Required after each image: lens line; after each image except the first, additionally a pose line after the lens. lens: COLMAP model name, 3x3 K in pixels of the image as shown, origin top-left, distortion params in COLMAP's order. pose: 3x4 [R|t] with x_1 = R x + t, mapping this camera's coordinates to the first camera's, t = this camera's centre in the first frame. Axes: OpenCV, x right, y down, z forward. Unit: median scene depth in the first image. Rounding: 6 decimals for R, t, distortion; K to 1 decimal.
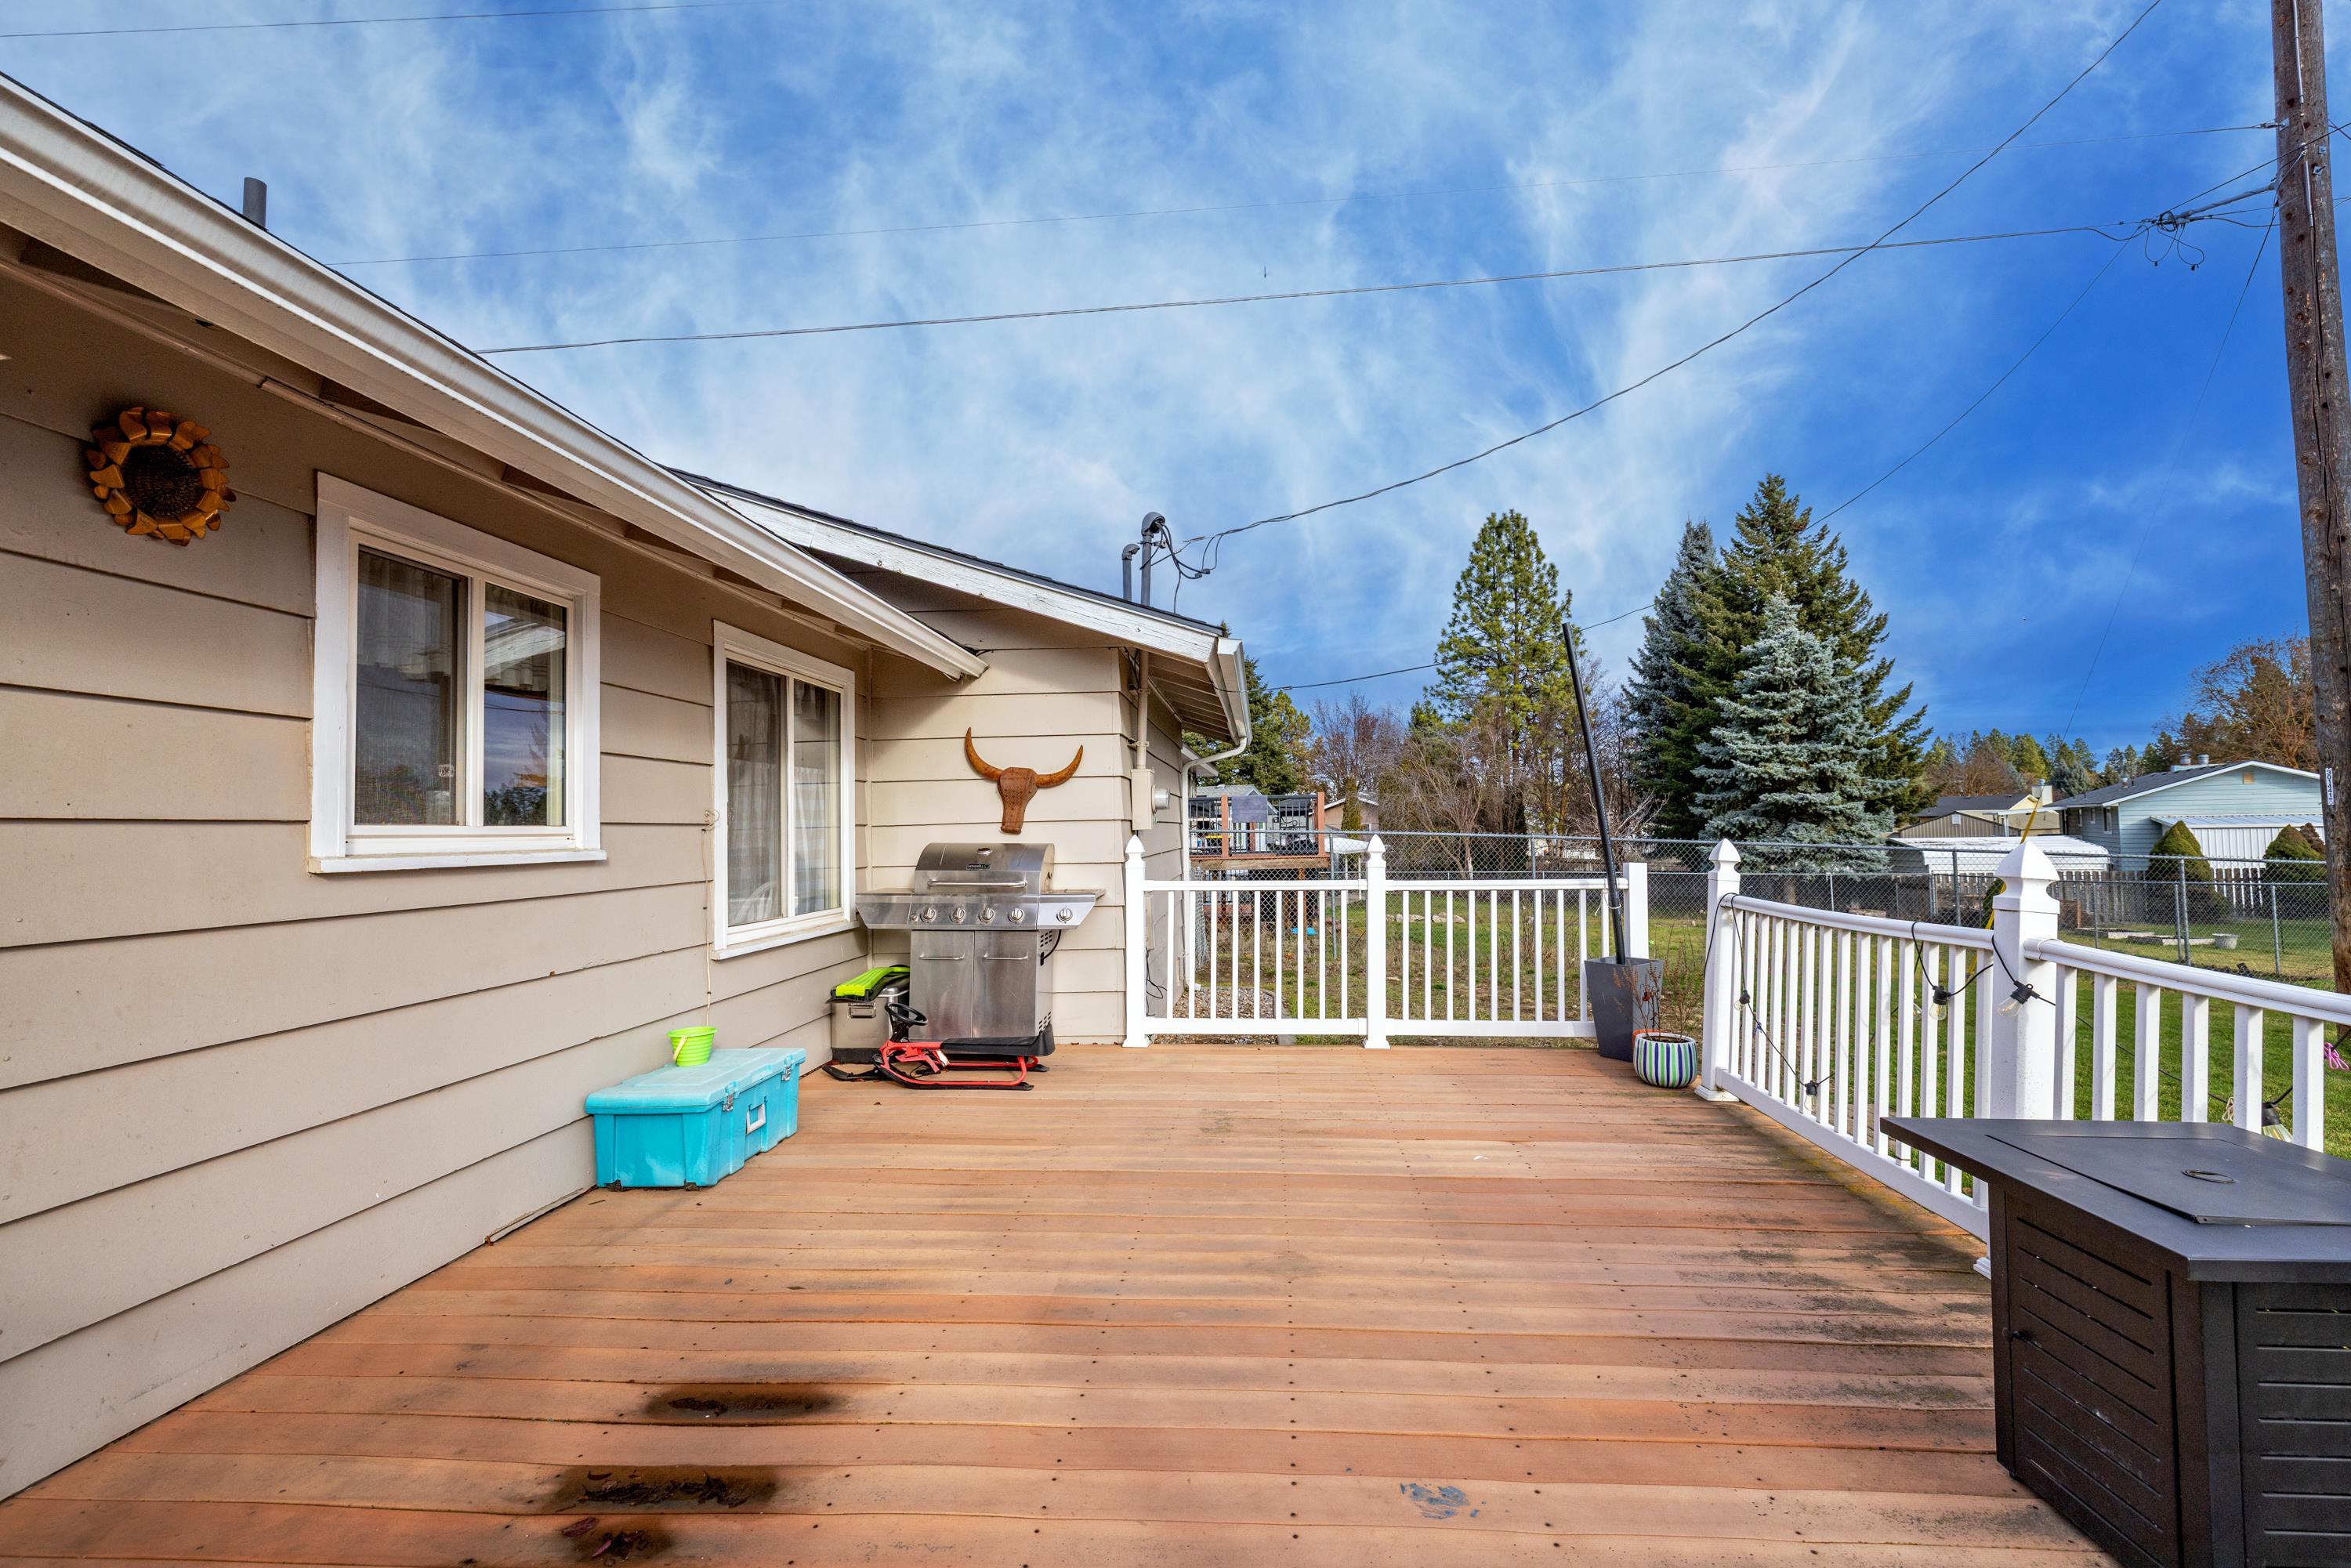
lens RADIAL K [[1020.6, 0, 1221.6], [0, 1020.6, 788.5], [0, 0, 1]] dist [-0.000957, 0.000202]
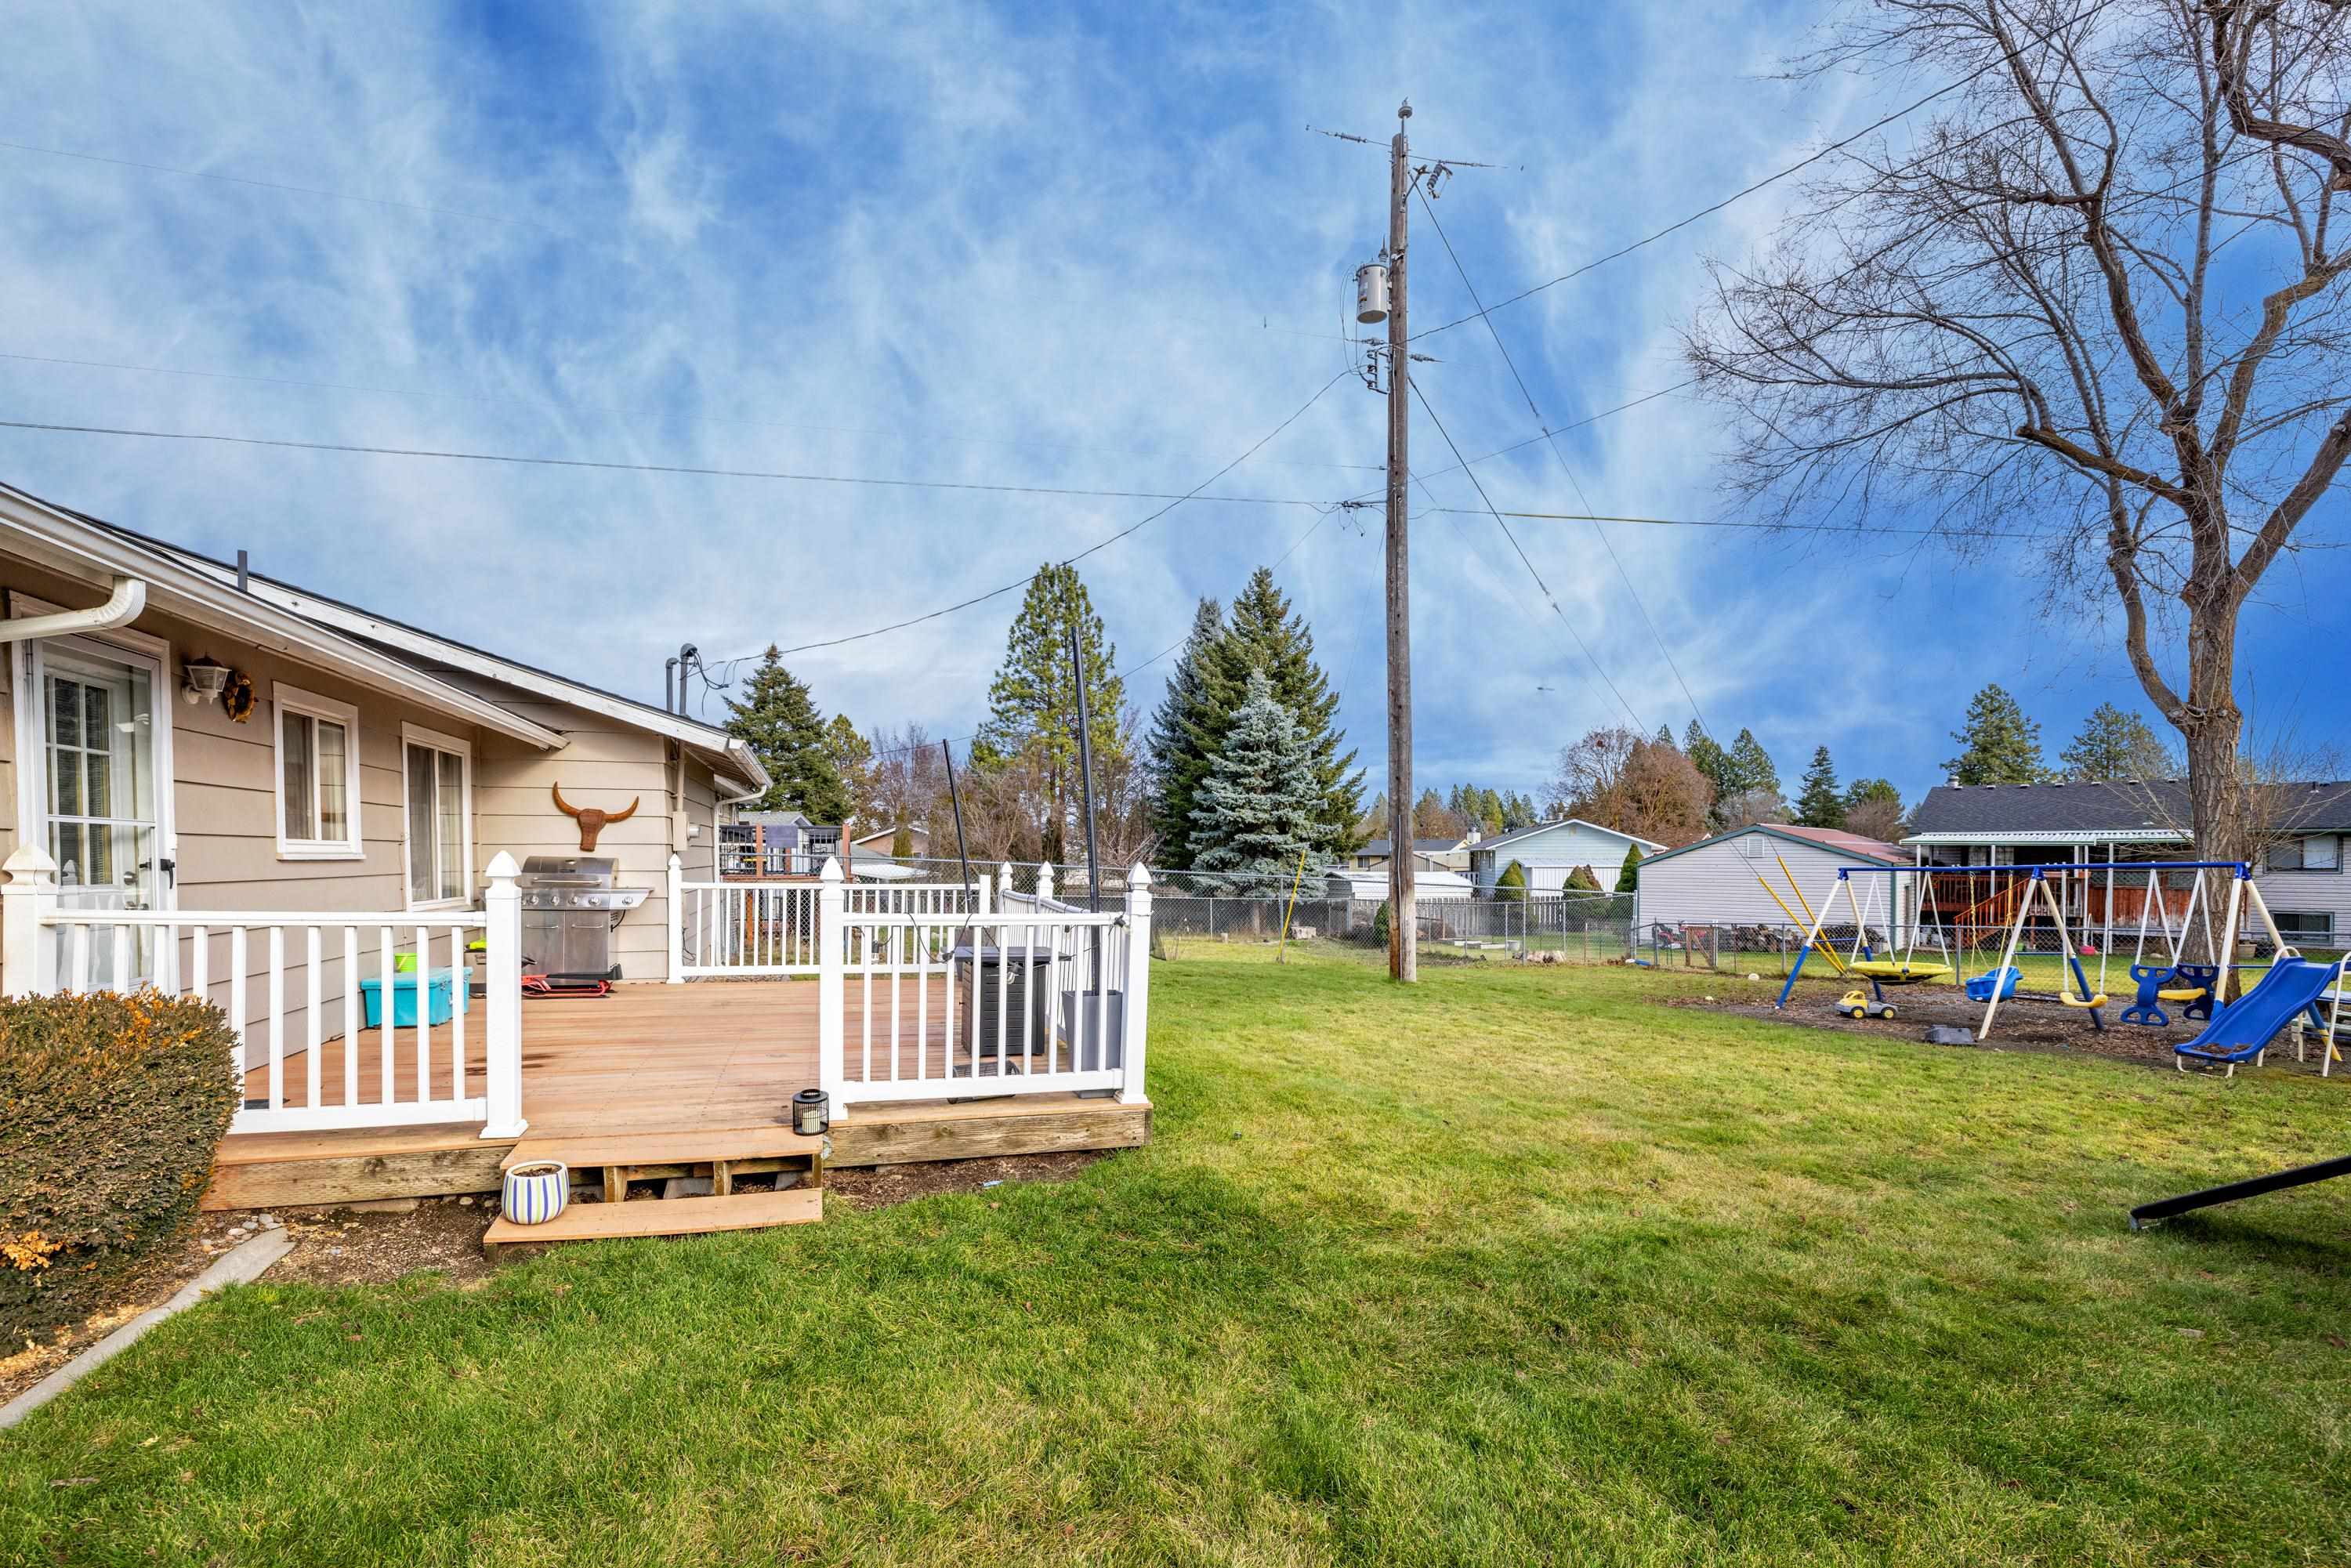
lens RADIAL K [[1046.6, 0, 1178.6], [0, 1046.6, 883.0], [0, 0, 1]] dist [0.005694, 0.000230]
pose [[0.933905, 0.009661, 0.357390, 0.012805], [-0.031973, 0.997886, 0.056575, -0.005228], [-0.356088, -0.064262, 0.932240, -0.159064]]
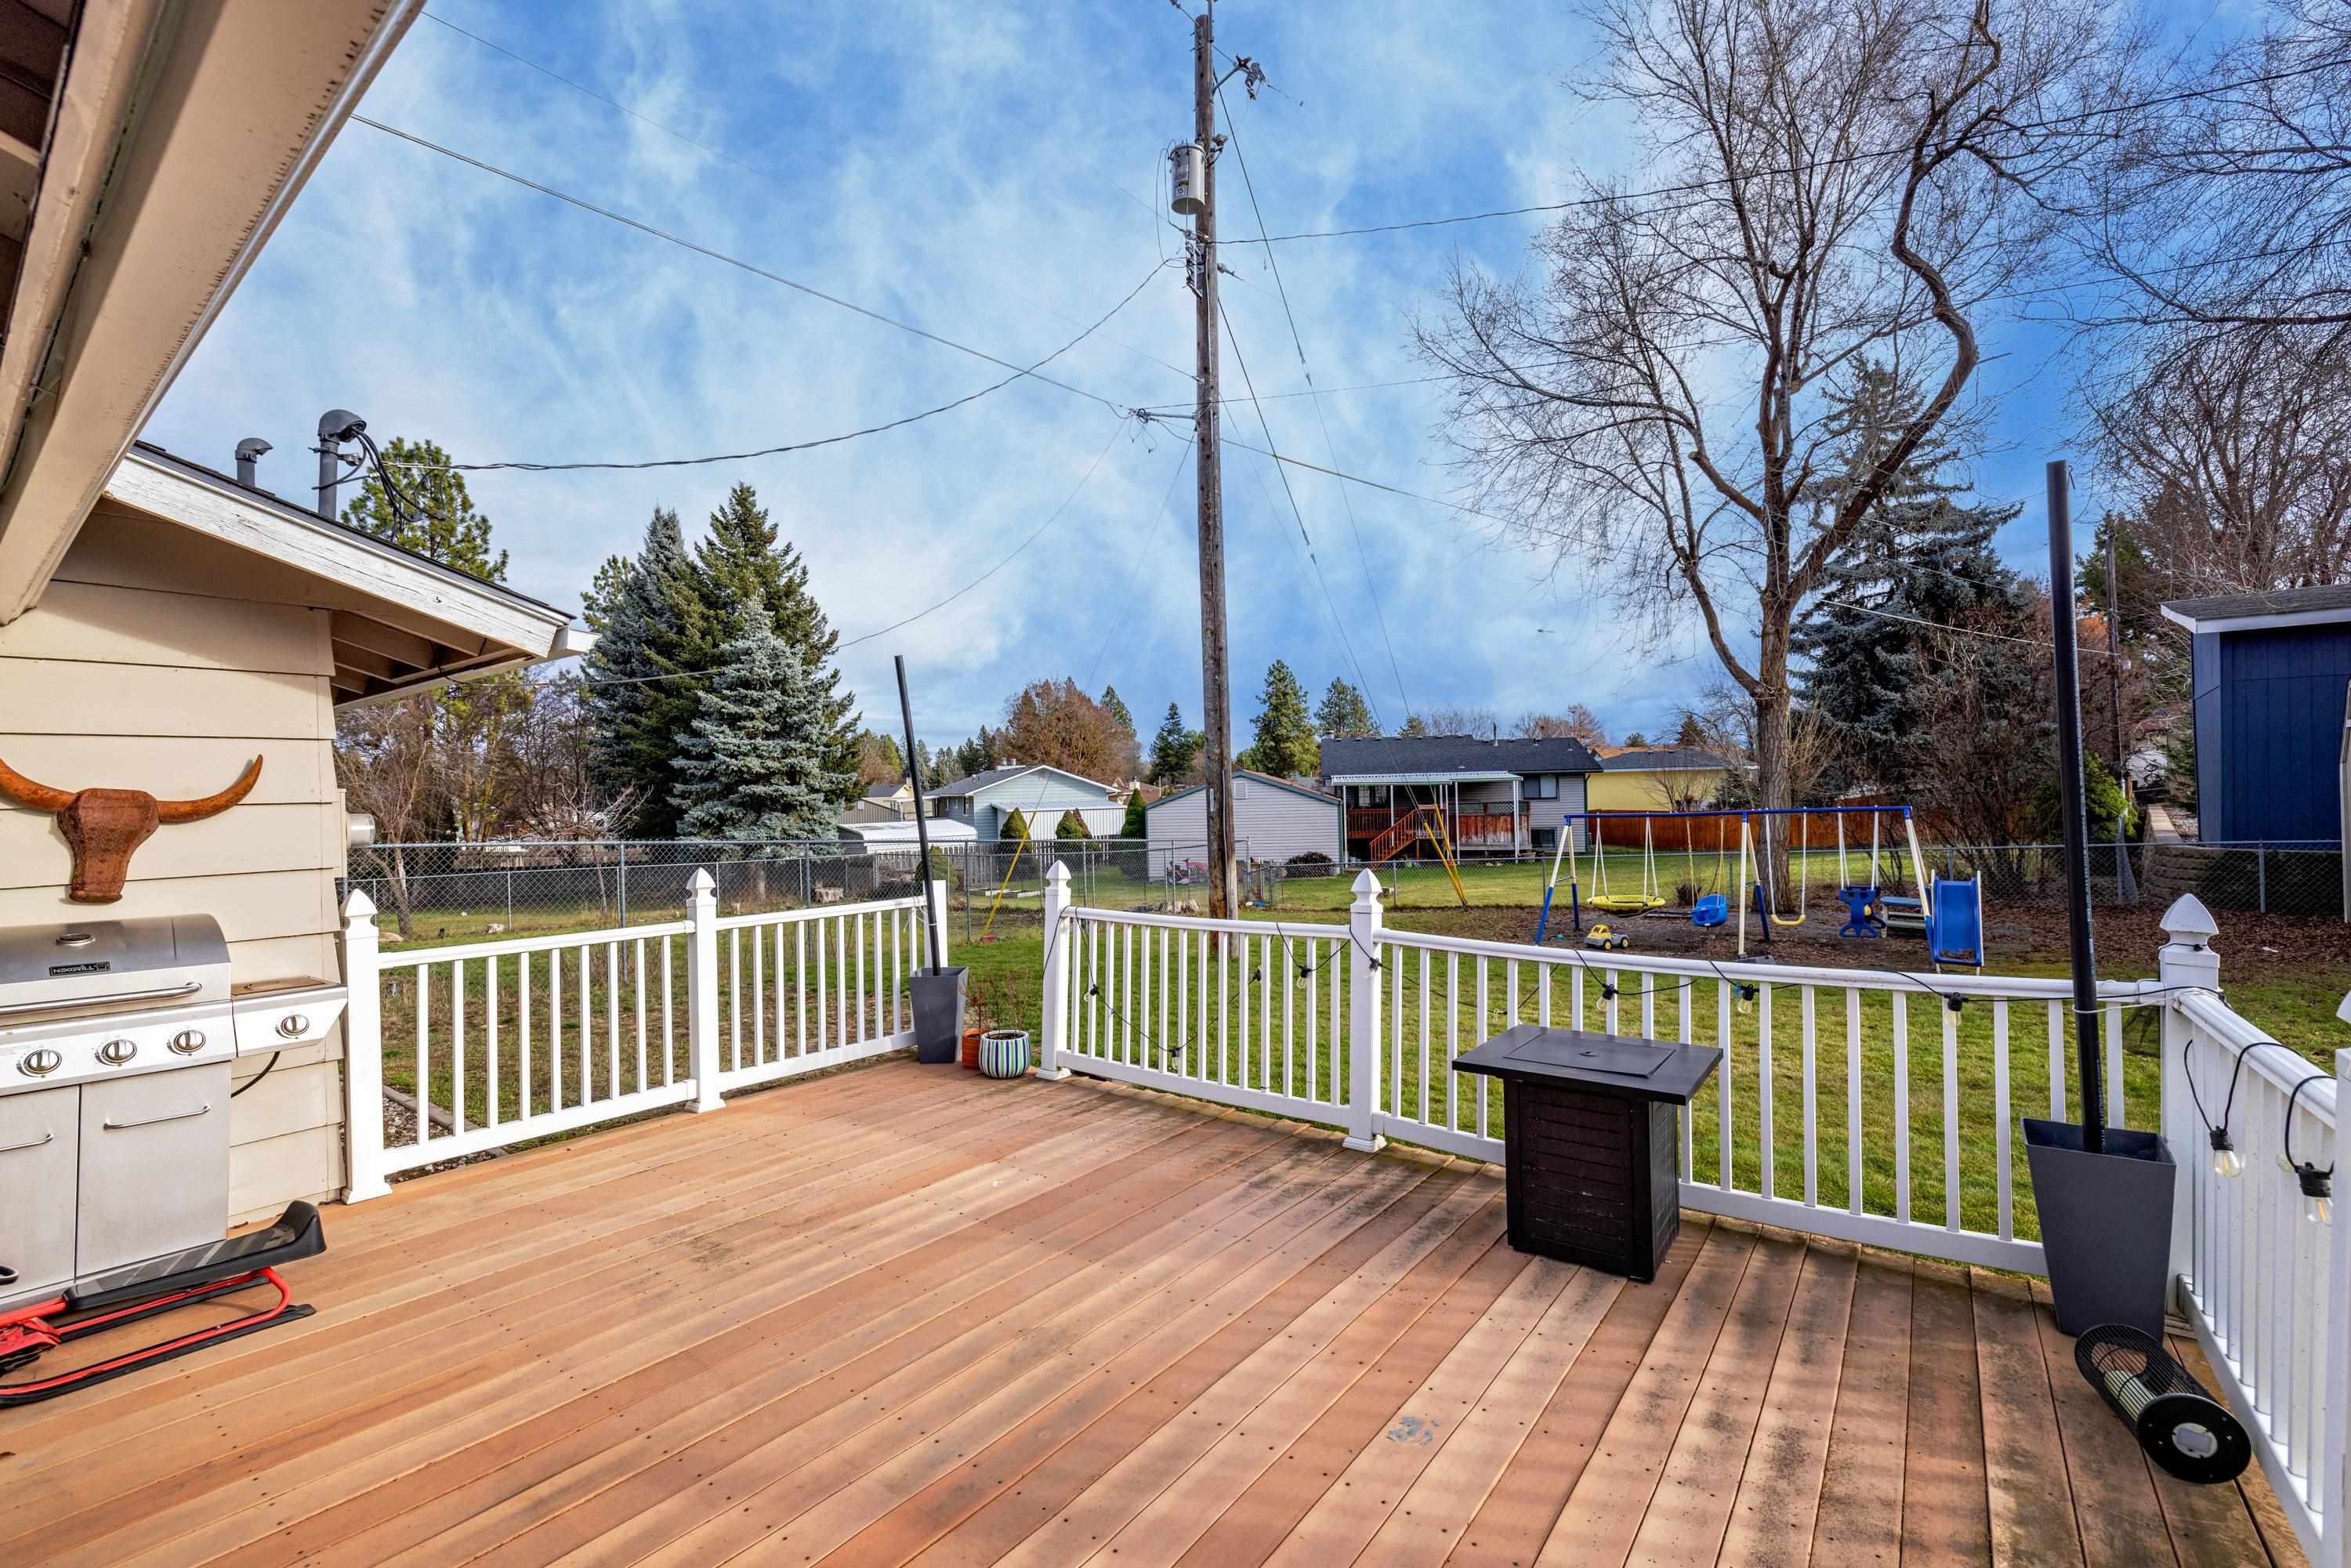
lens RADIAL K [[1000.2, 0, 1175.5], [0, 1000.2, 784.0], [0, 0, 1]] dist [0.001542, 0.000411]
pose [[0.574050, 0.010720, 0.818750, -0.062509], [-0.020421, 0.999791, 0.001227, -0.007093], [-0.818566, -0.017424, 0.574149, 0.033334]]
